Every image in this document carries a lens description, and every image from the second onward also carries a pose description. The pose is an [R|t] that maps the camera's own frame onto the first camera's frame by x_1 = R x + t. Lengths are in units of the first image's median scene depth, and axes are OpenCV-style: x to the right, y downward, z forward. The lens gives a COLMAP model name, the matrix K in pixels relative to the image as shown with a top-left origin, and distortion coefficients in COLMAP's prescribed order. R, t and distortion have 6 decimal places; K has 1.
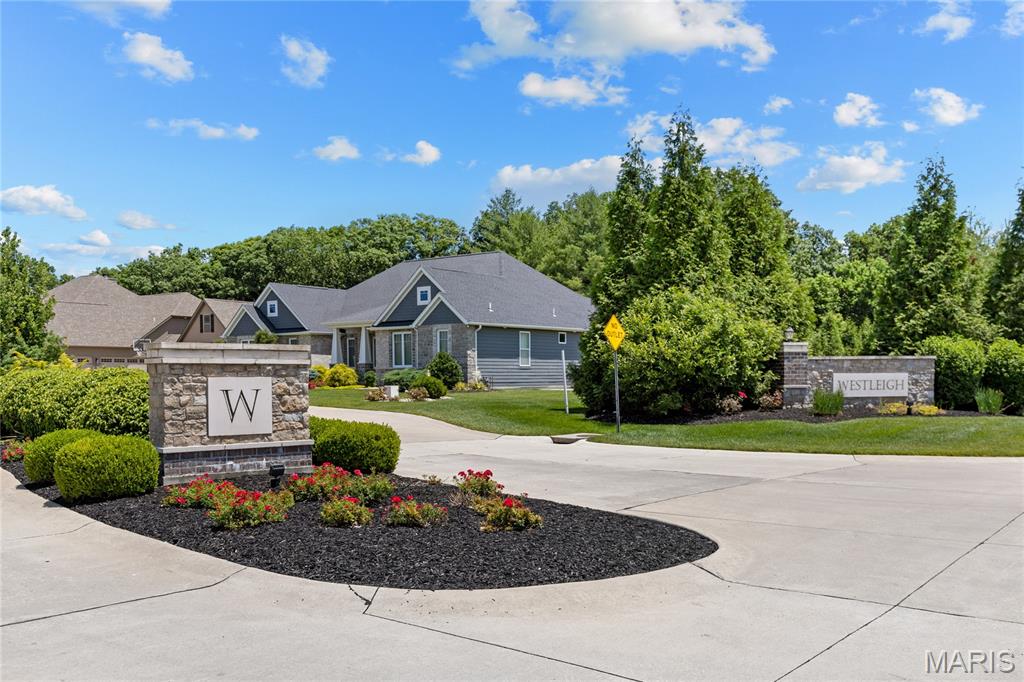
lens RADIAL K [[894.2, 0, 512.0], [0, 894.2, 341.0], [0, 0, 1]] dist [0.006569, 0.004406]
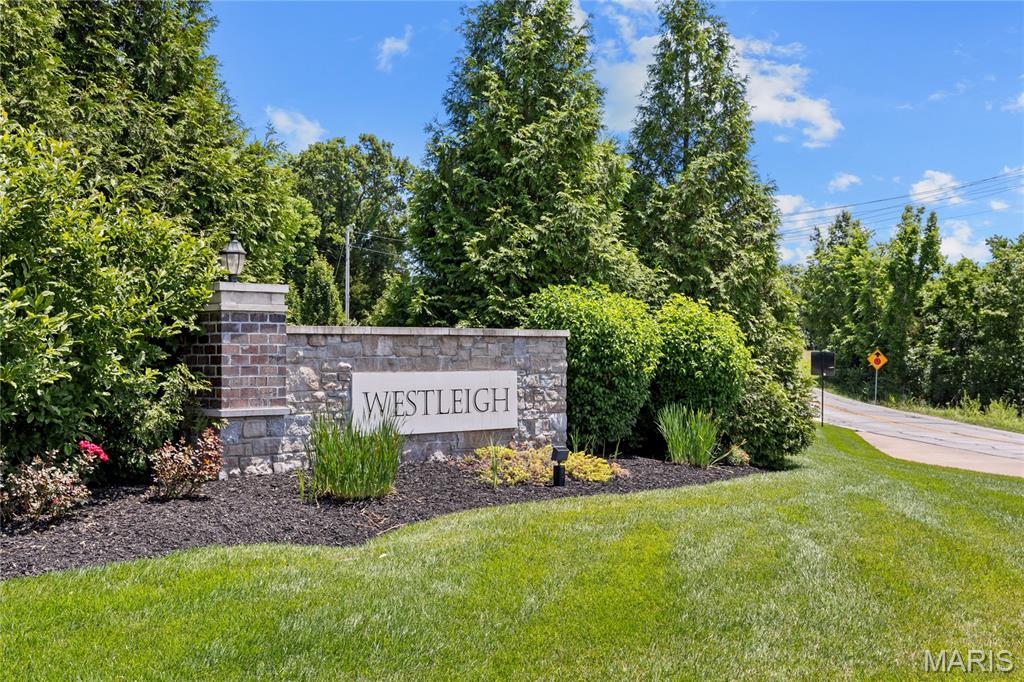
lens RADIAL K [[1044.6, 0, 511.3], [0, 1044.6, 363.9], [0, 0, 1]] dist [0.006605, 0.004413]
pose [[0.807962, -0.000367, 0.589234, 0.158584], [-0.024469, 0.999116, 0.034174, 0.016345], [-0.588726, -0.042030, 0.807239, 0.612937]]
